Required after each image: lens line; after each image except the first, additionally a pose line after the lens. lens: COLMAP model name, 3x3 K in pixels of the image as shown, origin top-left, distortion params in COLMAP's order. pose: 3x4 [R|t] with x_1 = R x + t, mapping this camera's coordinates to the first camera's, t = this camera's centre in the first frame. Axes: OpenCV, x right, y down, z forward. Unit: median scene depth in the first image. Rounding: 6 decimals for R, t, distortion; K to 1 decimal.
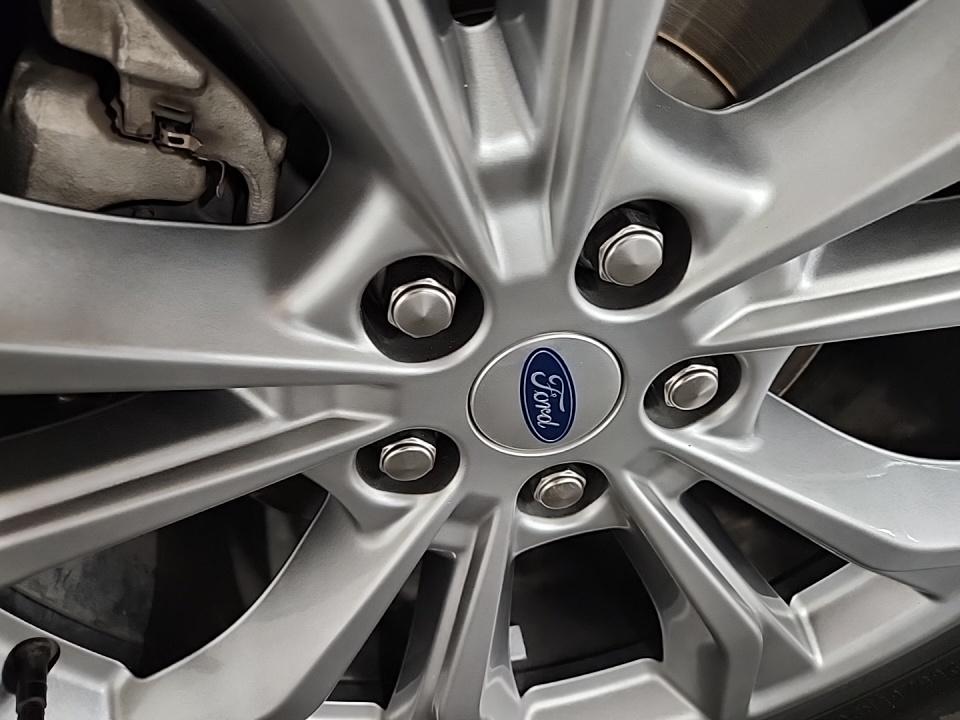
lens RADIAL K [[643.5, 0, 480.0], [0, 643.5, 360.0], [0, 0, 1]] dist [0.011191, -0.003298]
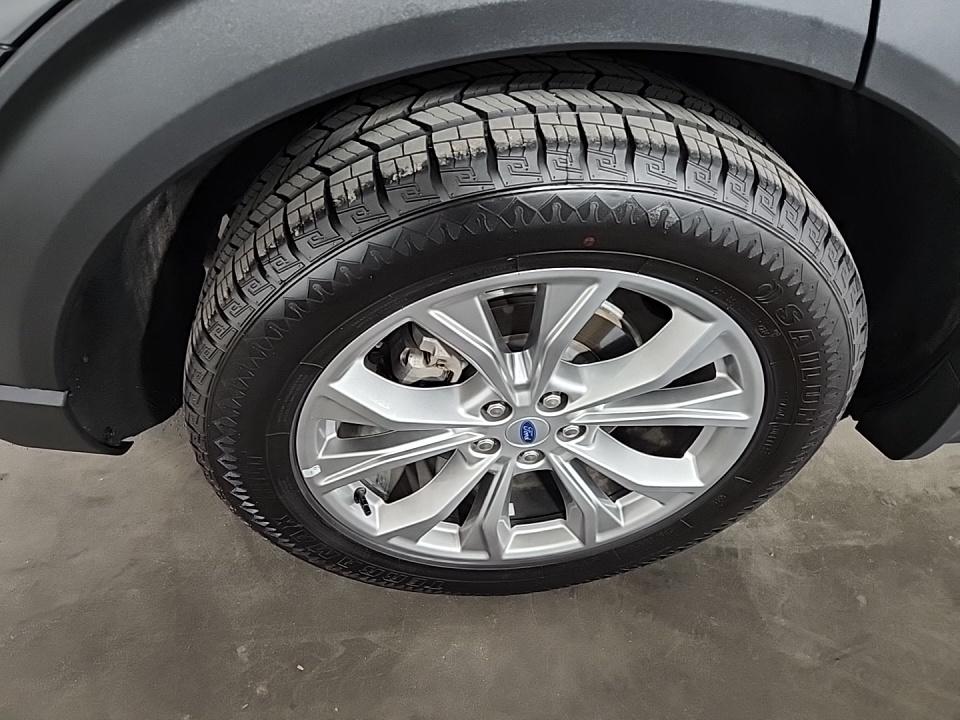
lens RADIAL K [[643.5, 0, 480.0], [0, 643.5, 360.0], [0, 0, 1]] dist [0.011191, -0.003298]
pose [[0.996189, 0.086407, -0.011872, -0.133480], [-0.084582, 0.990297, 0.110265, -0.629213], [0.021284, -0.108841, 0.993831, -2.220409]]
